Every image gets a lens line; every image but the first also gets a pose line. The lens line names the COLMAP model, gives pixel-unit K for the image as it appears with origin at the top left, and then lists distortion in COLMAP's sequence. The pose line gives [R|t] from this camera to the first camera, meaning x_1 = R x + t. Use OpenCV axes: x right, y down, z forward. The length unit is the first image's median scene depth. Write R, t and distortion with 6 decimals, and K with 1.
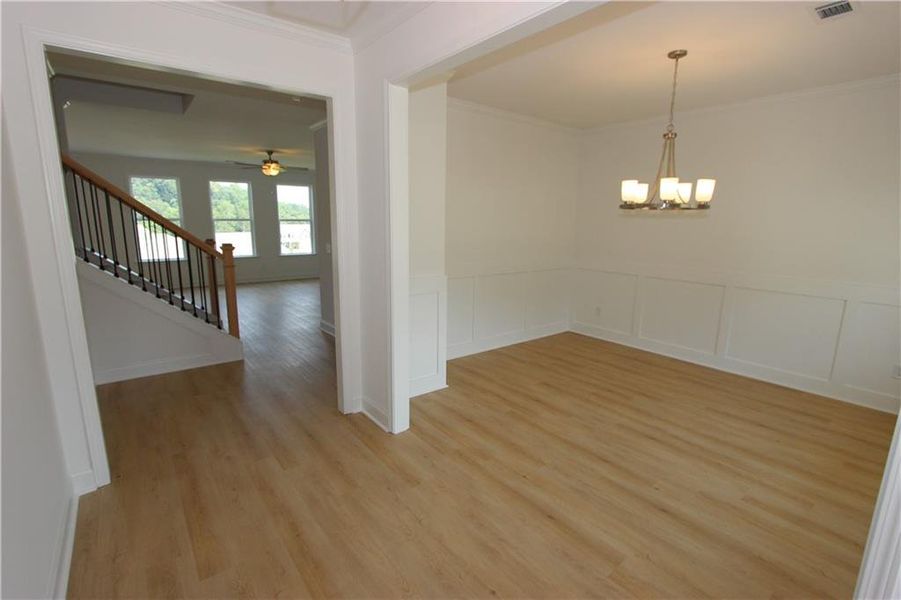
lens RADIAL K [[415.0, 0, 450.3], [0, 415.0, 297.0], [0, 0, 1]] dist [-0.007738, 0.000285]
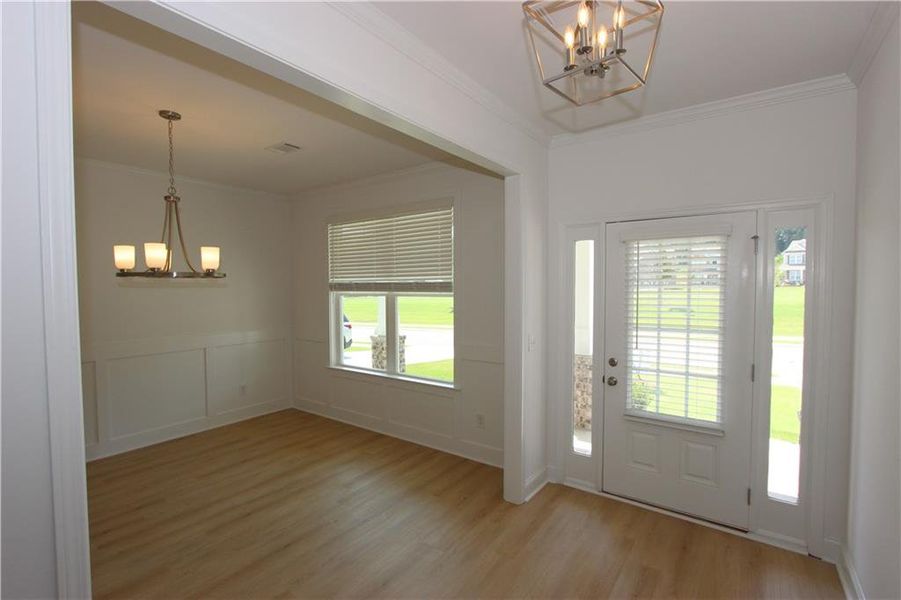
lens RADIAL K [[415.0, 0, 452.3], [0, 415.0, 304.2], [0, 0, 1]] dist [-0.007738, 0.000285]
pose [[-0.231986, -0.068019, 0.970338, -0.483272], [0.189516, 0.975275, 0.113674, -0.141479], [-0.954079, 0.210266, -0.213359, 0.618970]]
